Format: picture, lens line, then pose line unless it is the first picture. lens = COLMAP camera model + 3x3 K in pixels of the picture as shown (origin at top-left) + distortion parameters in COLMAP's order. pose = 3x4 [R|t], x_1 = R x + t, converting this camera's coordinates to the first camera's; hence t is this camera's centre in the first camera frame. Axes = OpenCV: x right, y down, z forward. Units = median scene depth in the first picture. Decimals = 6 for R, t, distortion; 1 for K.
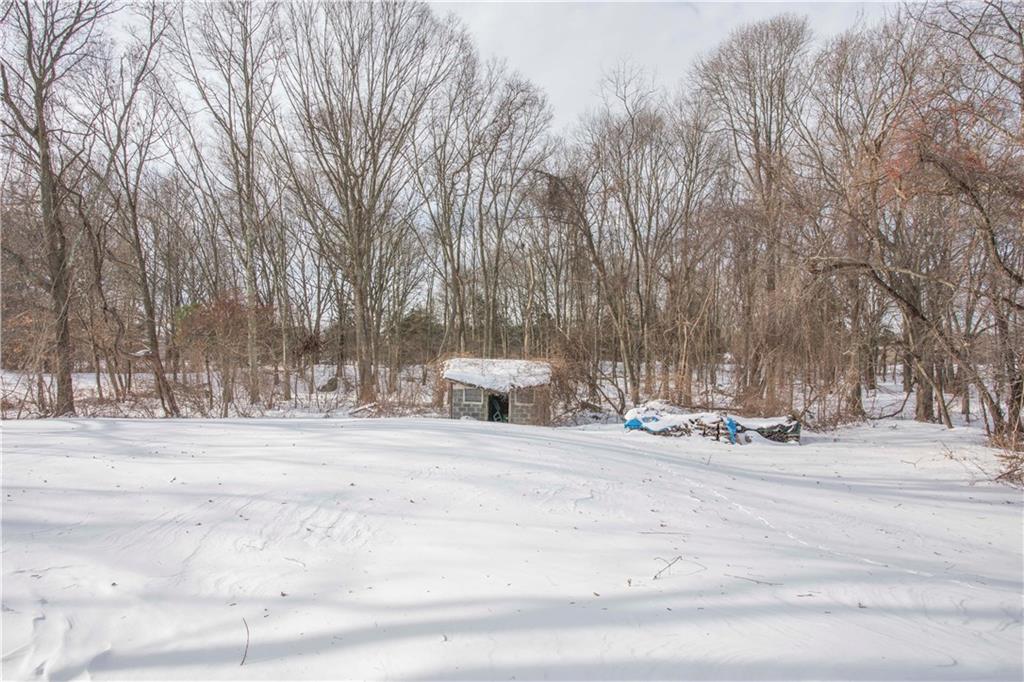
lens RADIAL K [[608.6, 0, 512.0], [0, 608.6, 341.0], [0, 0, 1]] dist [-0.025218, 0.000537]
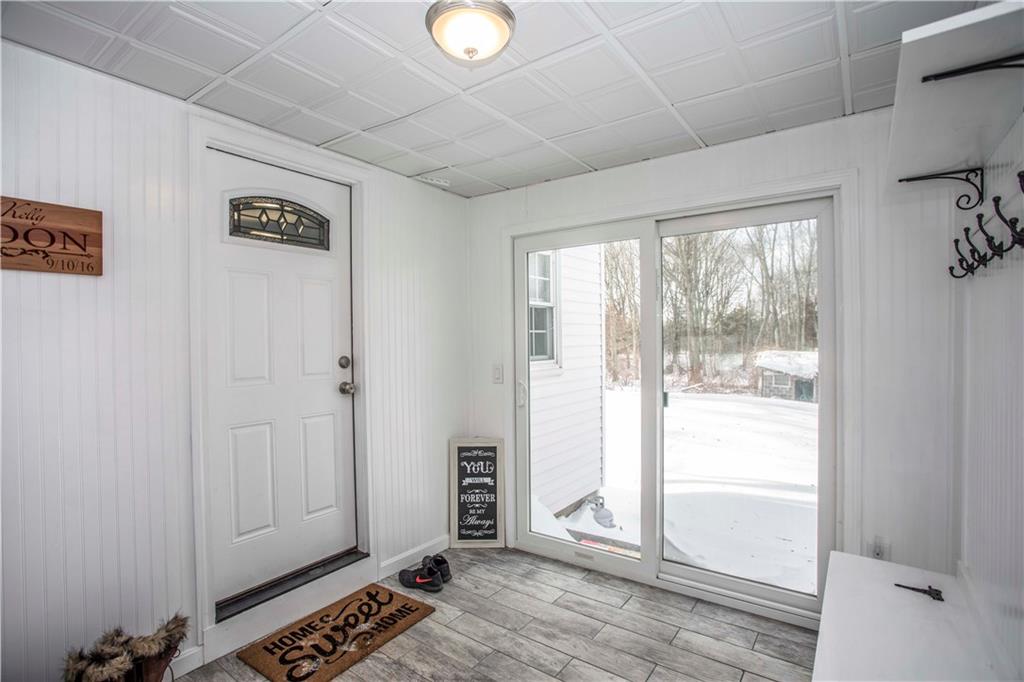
lens RADIAL K [[506.2, 0, 512.0], [0, 506.2, 341.0], [0, 0, 1]] dist [-0.038336, 0.000402]
pose [[0.832154, -0.007883, -0.554489, 0.035436], [0.016675, 0.999803, 0.010810, -0.009299], [0.554294, -0.018242, 0.832121, -0.129071]]
